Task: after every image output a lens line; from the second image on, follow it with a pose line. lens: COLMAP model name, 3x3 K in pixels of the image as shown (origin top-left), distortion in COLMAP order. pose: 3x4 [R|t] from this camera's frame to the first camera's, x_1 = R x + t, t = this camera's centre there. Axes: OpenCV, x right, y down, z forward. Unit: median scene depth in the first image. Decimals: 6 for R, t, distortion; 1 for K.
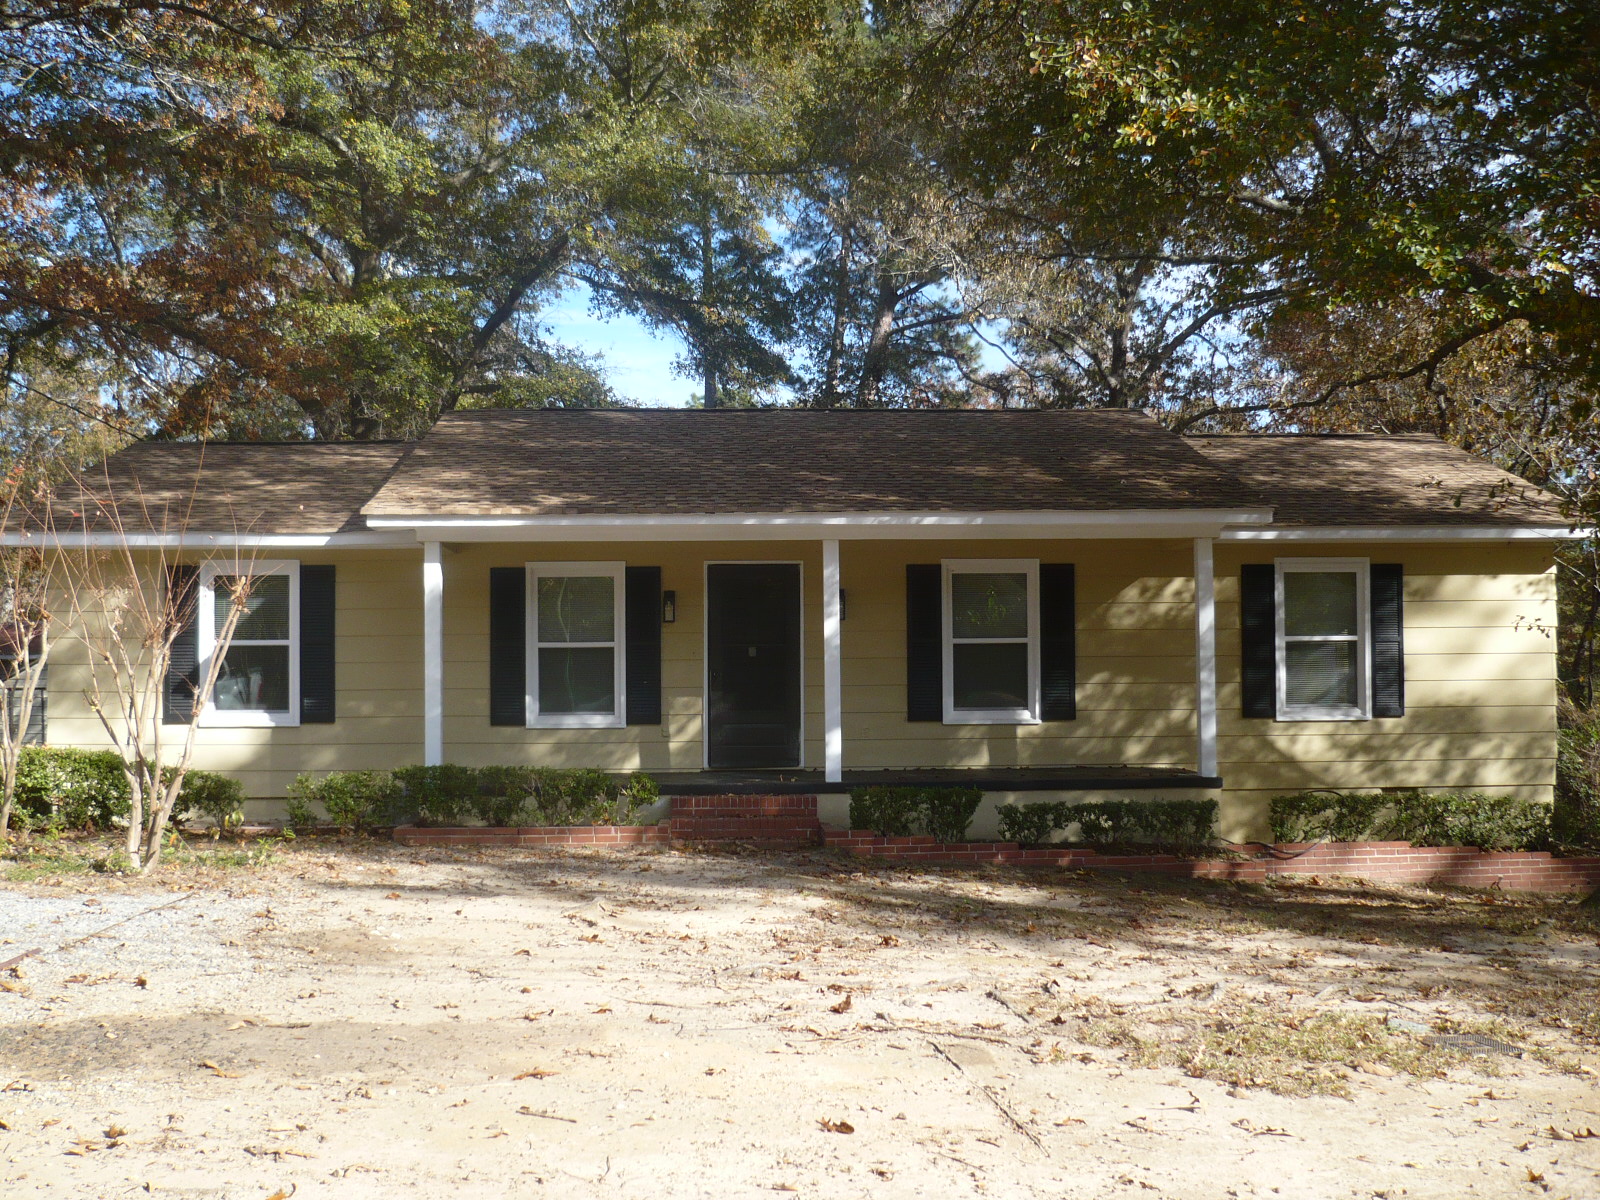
lens RADIAL K [[1693.5, 0, 802.5], [0, 1693.5, 646.2], [0, 0, 1]] dist [-0.065778, 0.030414]
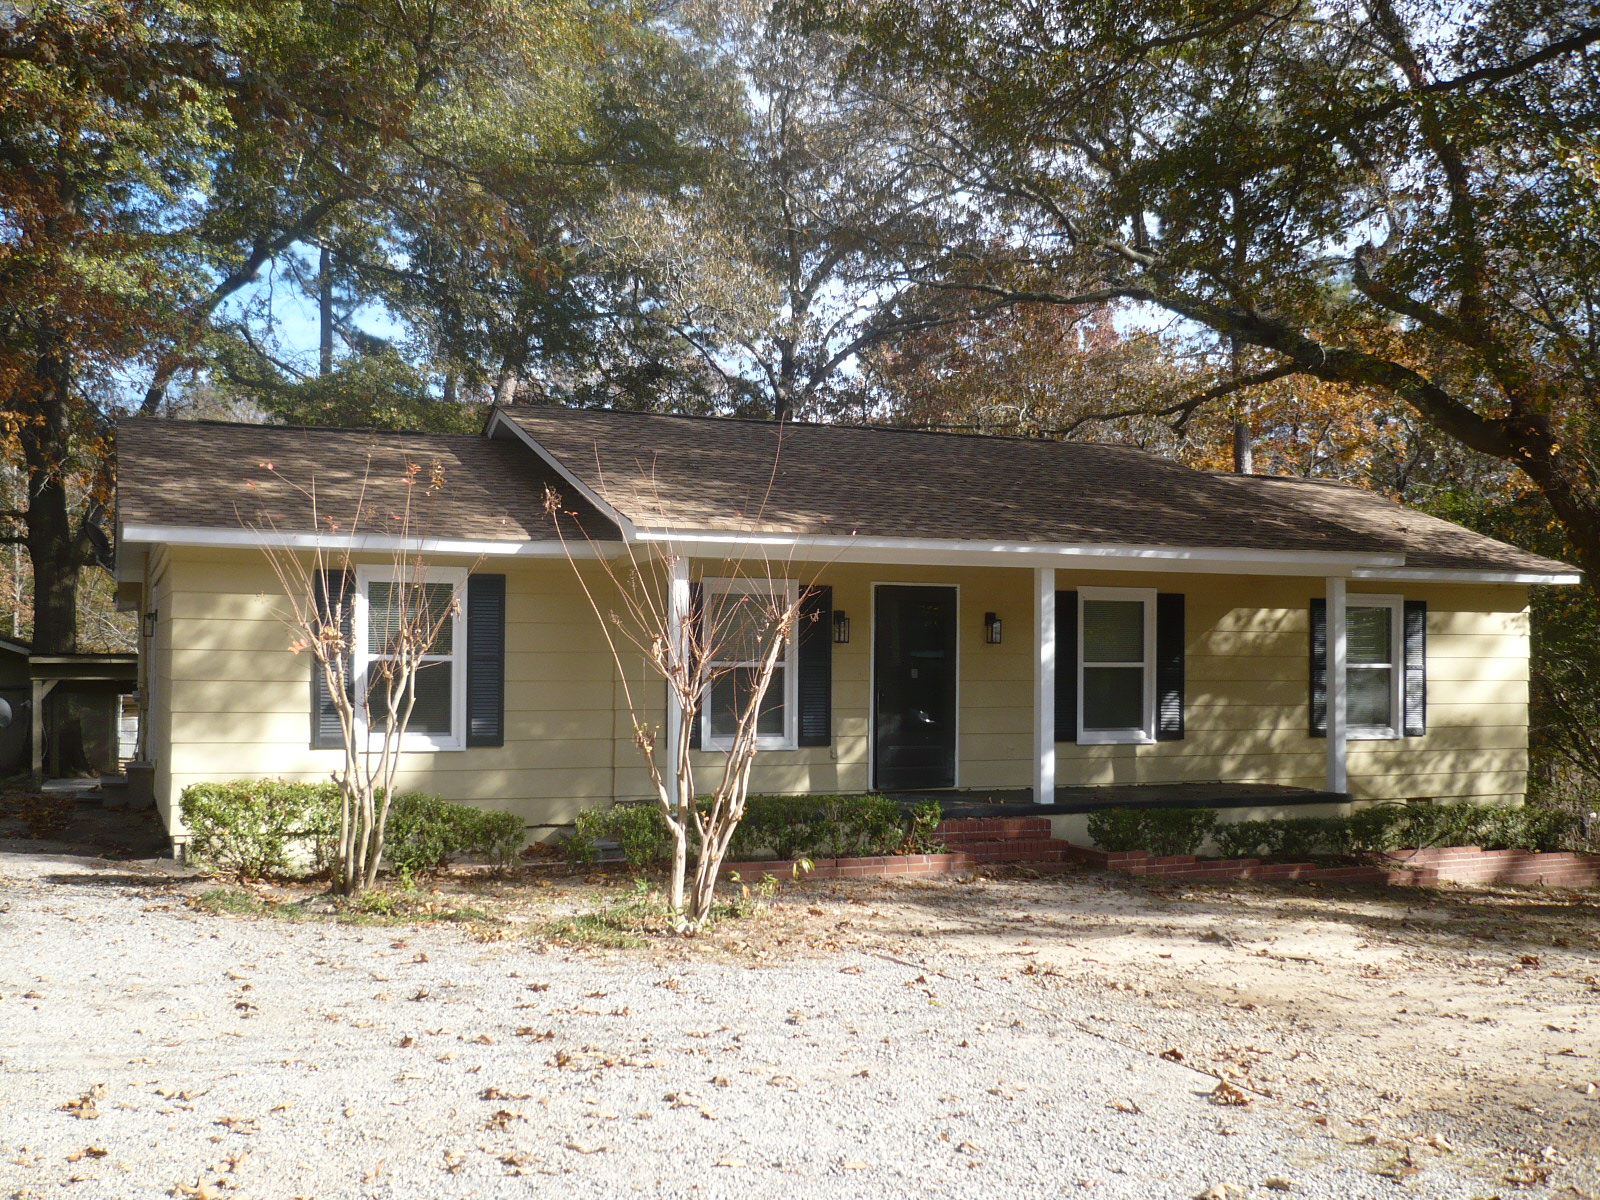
lens RADIAL K [[1684.2, 0, 800.0], [0, 1684.2, 600.0], [0, 0, 1]] dist [-0.039920, -0.001521]
pose [[0.935963, 0.025160, 0.351199, -0.445580], [-0.017649, 0.999542, -0.024571, -0.014328], [-0.351657, 0.016799, 0.935978, 0.086441]]
